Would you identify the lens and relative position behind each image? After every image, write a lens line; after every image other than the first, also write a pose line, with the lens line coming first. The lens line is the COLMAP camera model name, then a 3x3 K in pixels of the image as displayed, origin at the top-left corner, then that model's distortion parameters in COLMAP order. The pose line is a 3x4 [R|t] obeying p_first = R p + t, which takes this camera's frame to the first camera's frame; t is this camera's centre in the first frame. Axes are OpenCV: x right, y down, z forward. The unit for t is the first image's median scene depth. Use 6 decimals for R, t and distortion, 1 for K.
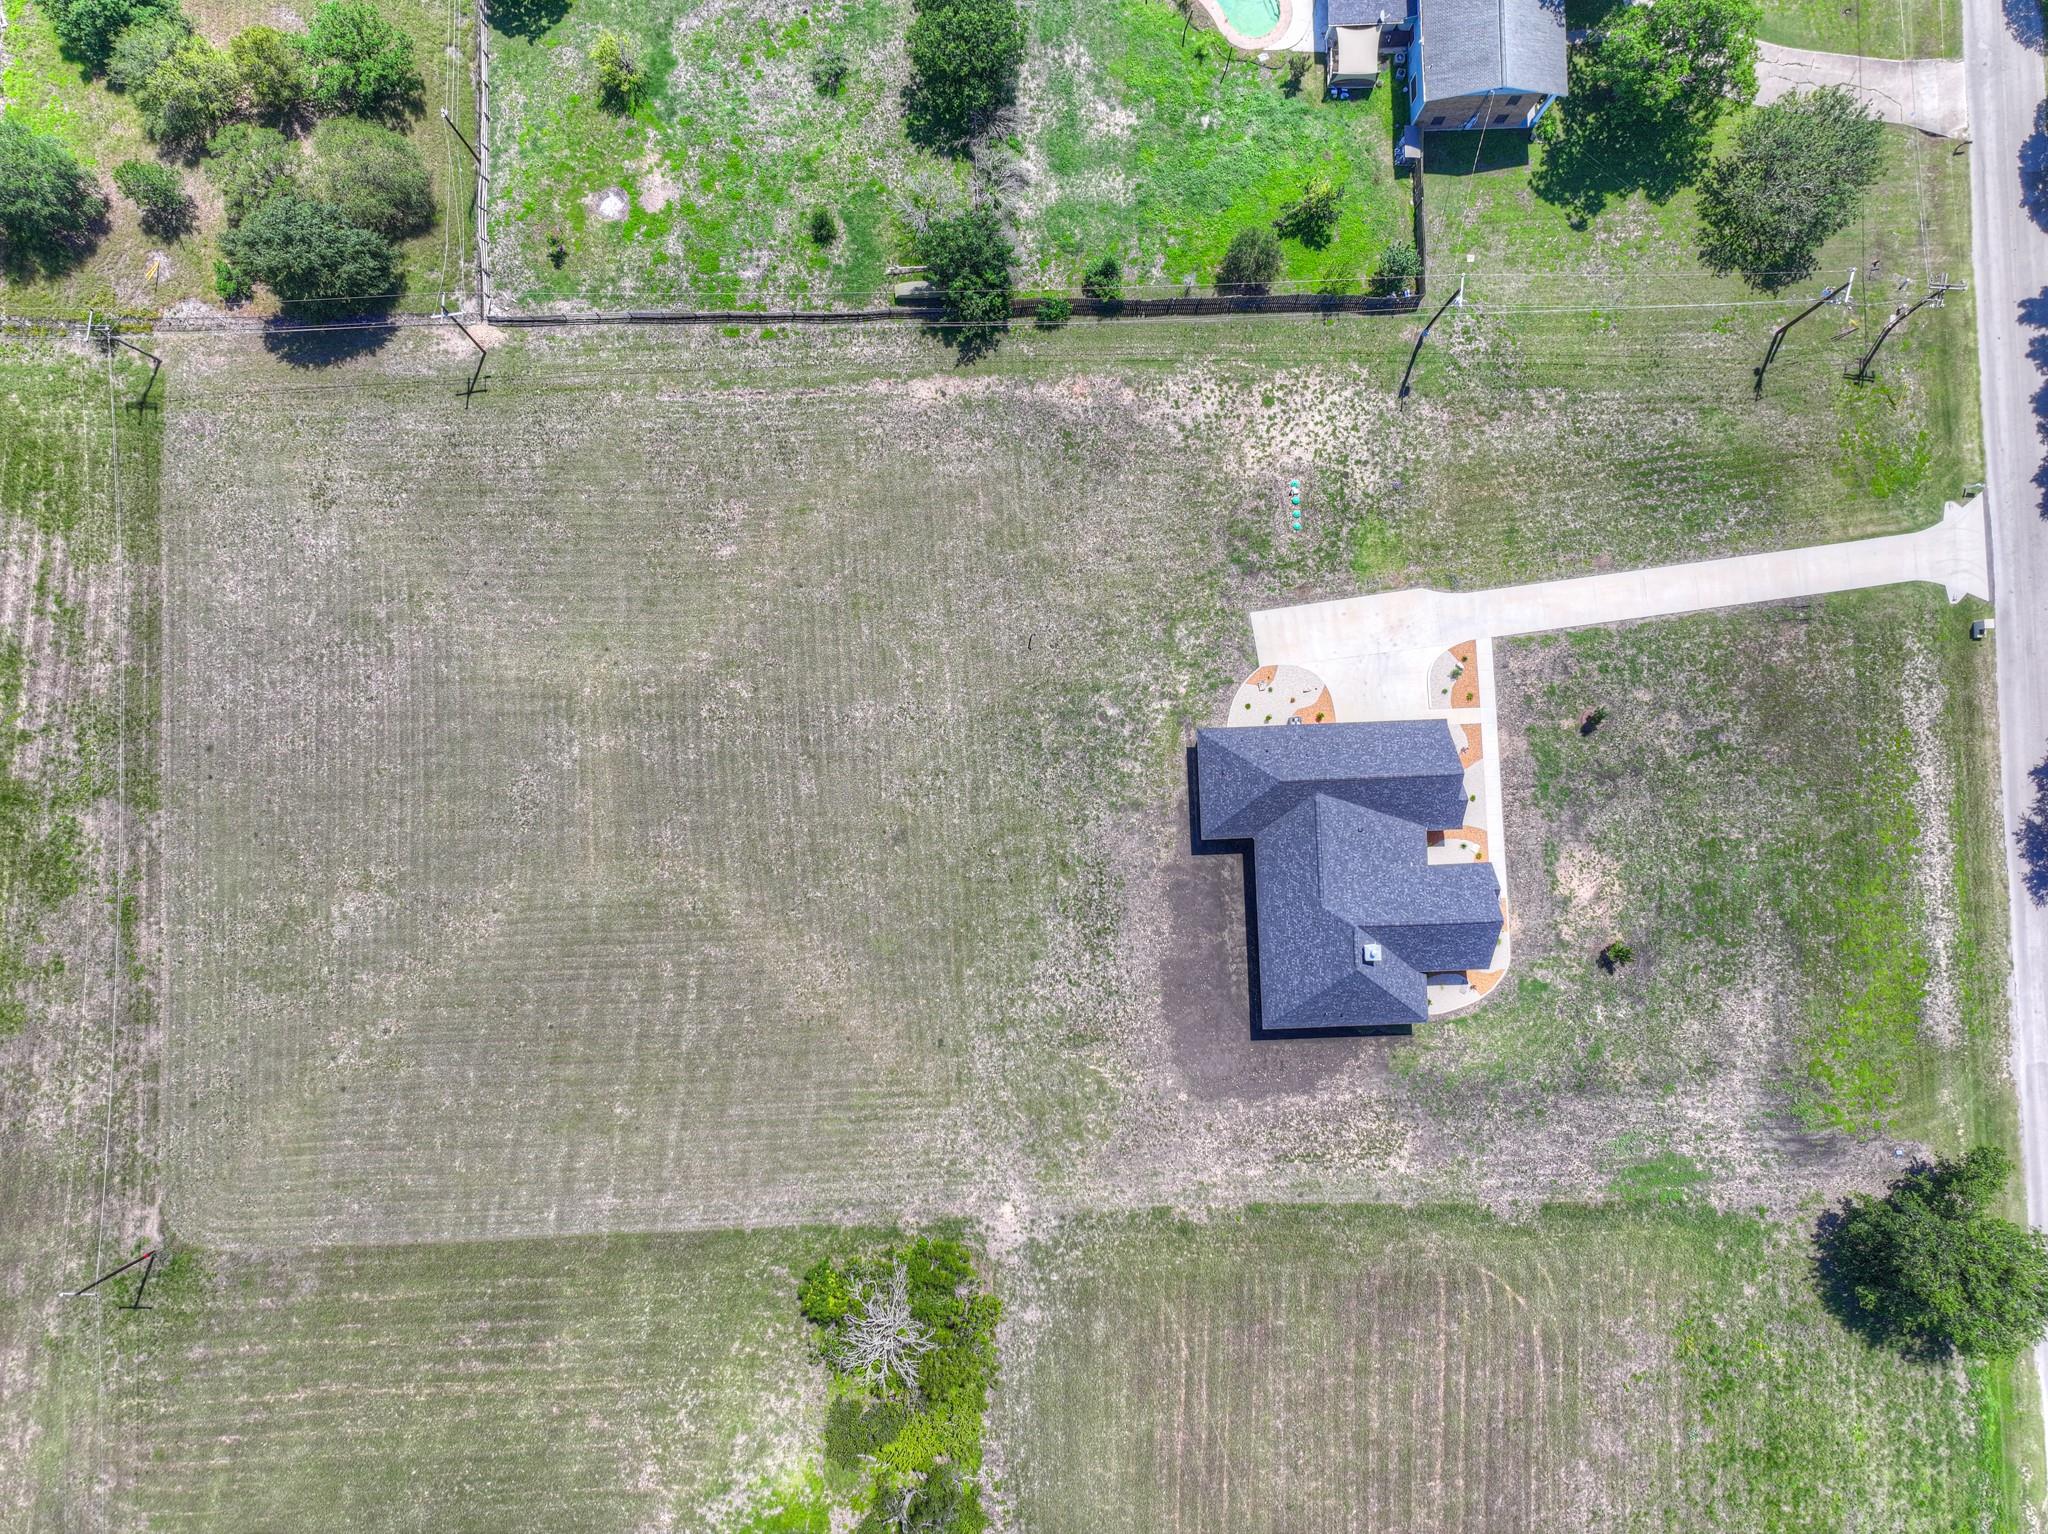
lens RADIAL K [[1446.5, 0, 1034.0], [0, 1446.5, 764.3], [0, 0, 1]] dist [-0.004169, 0.017234]
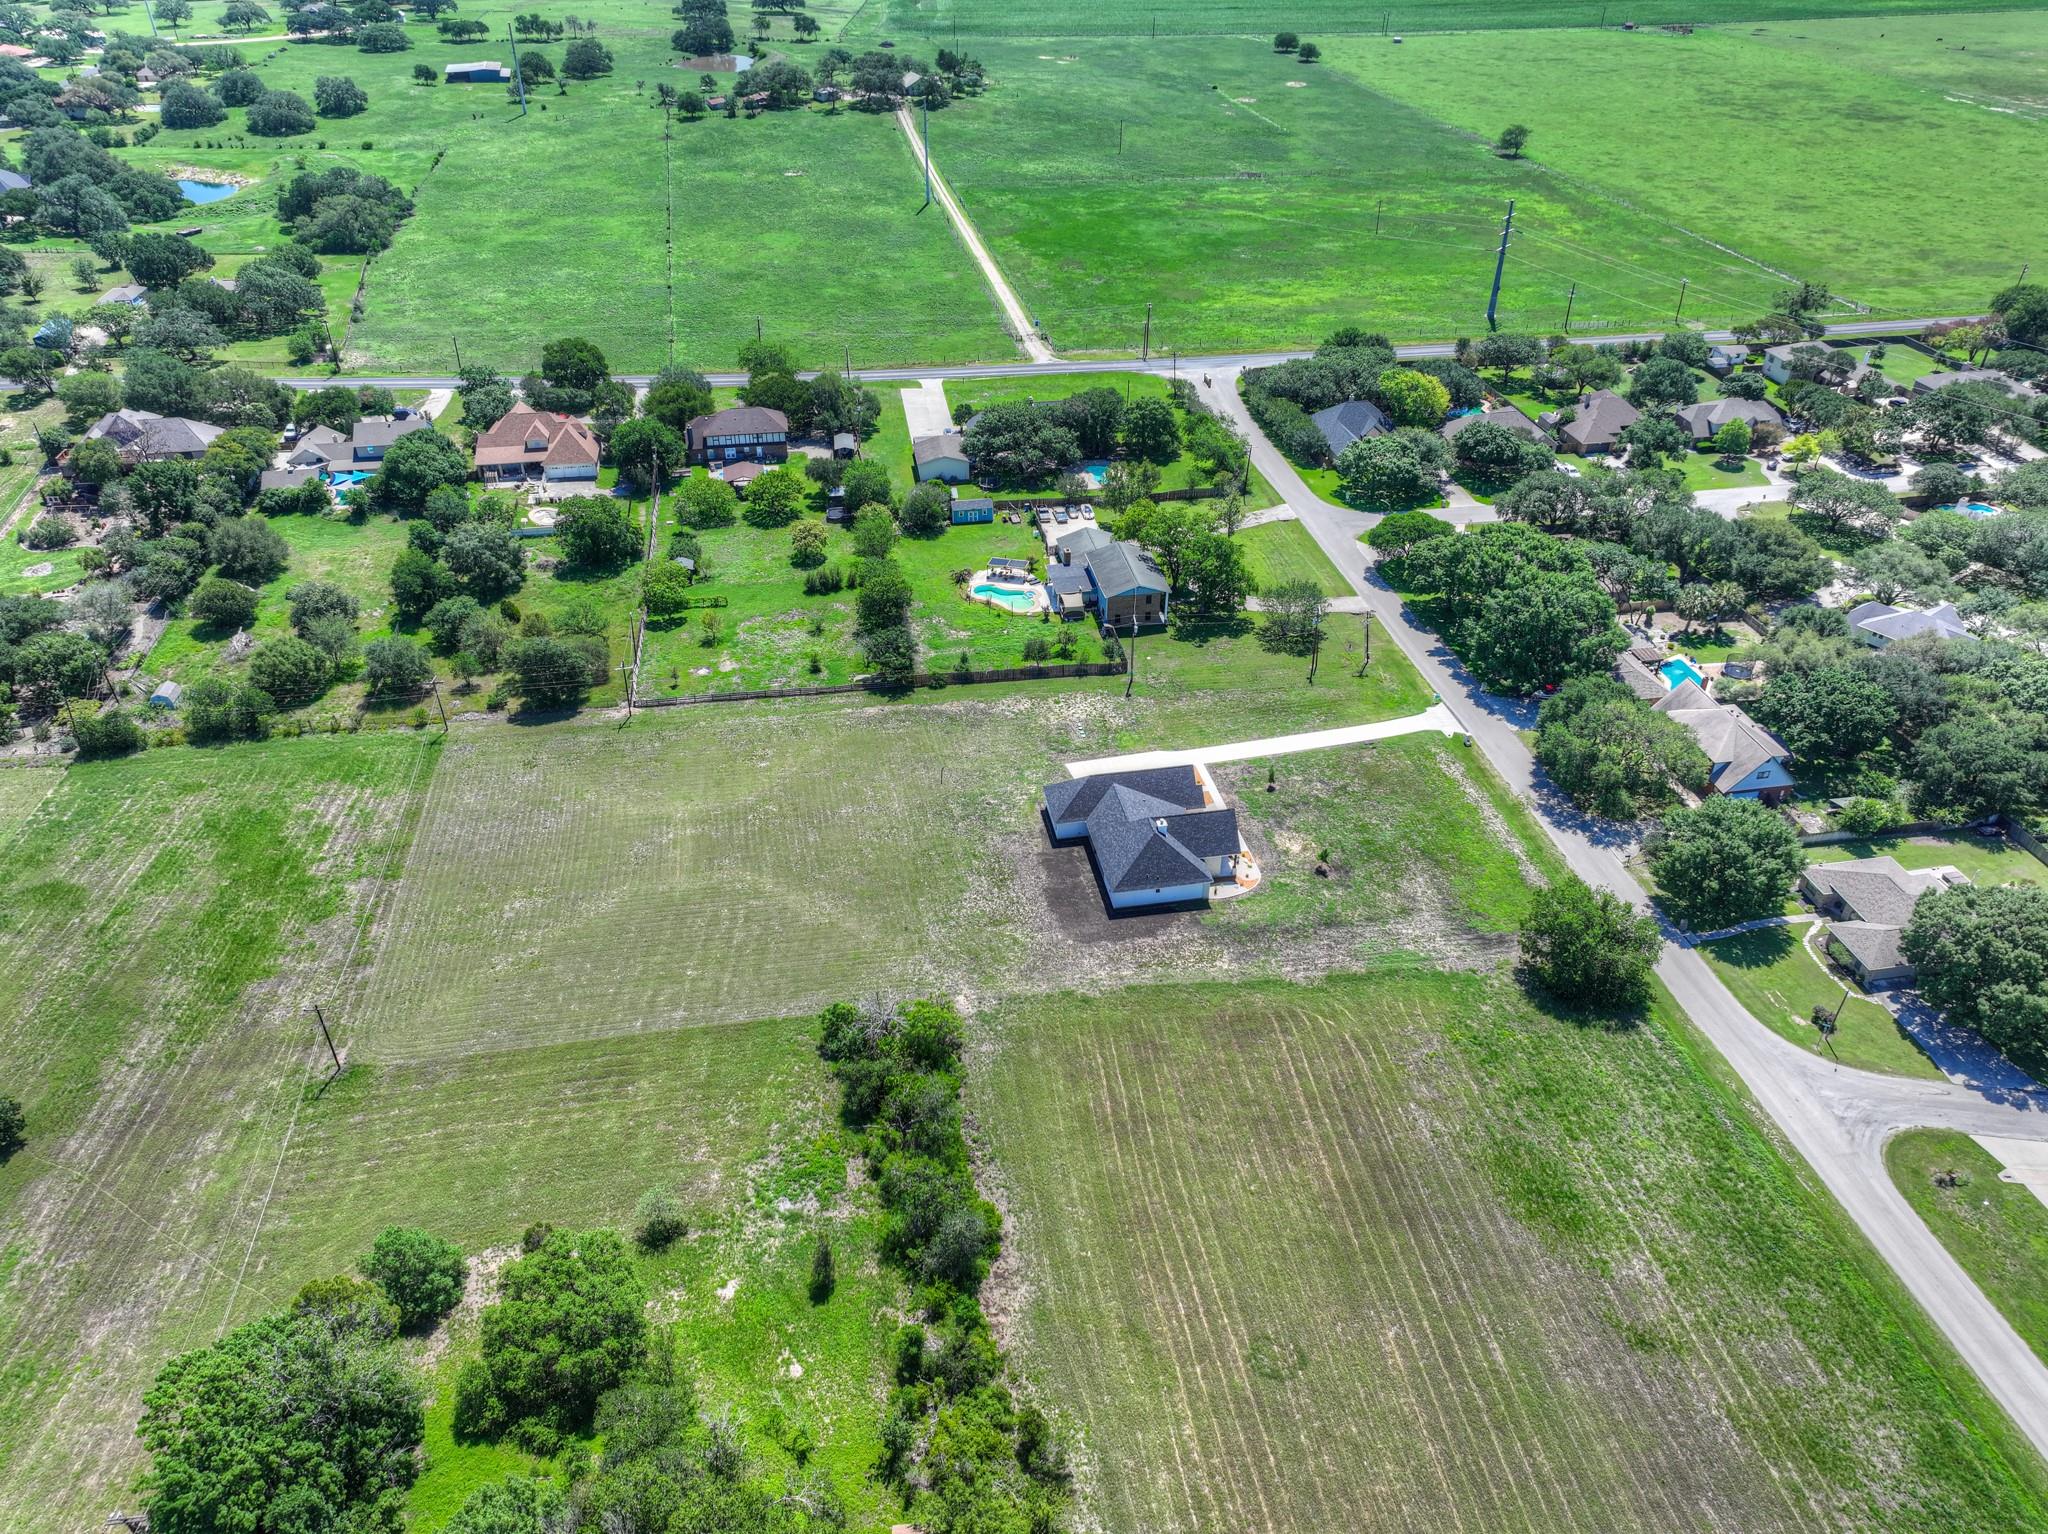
lens RADIAL K [[1446.5, 0, 1020.0], [0, 1446.5, 768.4], [0, 0, 1]] dist [-0.004169, 0.017234]
pose [[0.990932, -0.076373, 0.110550, -0.100294], [0.134315, 0.585651, -0.799357, 1.312229], [-0.003694, 0.806957, 0.590599, -0.030577]]
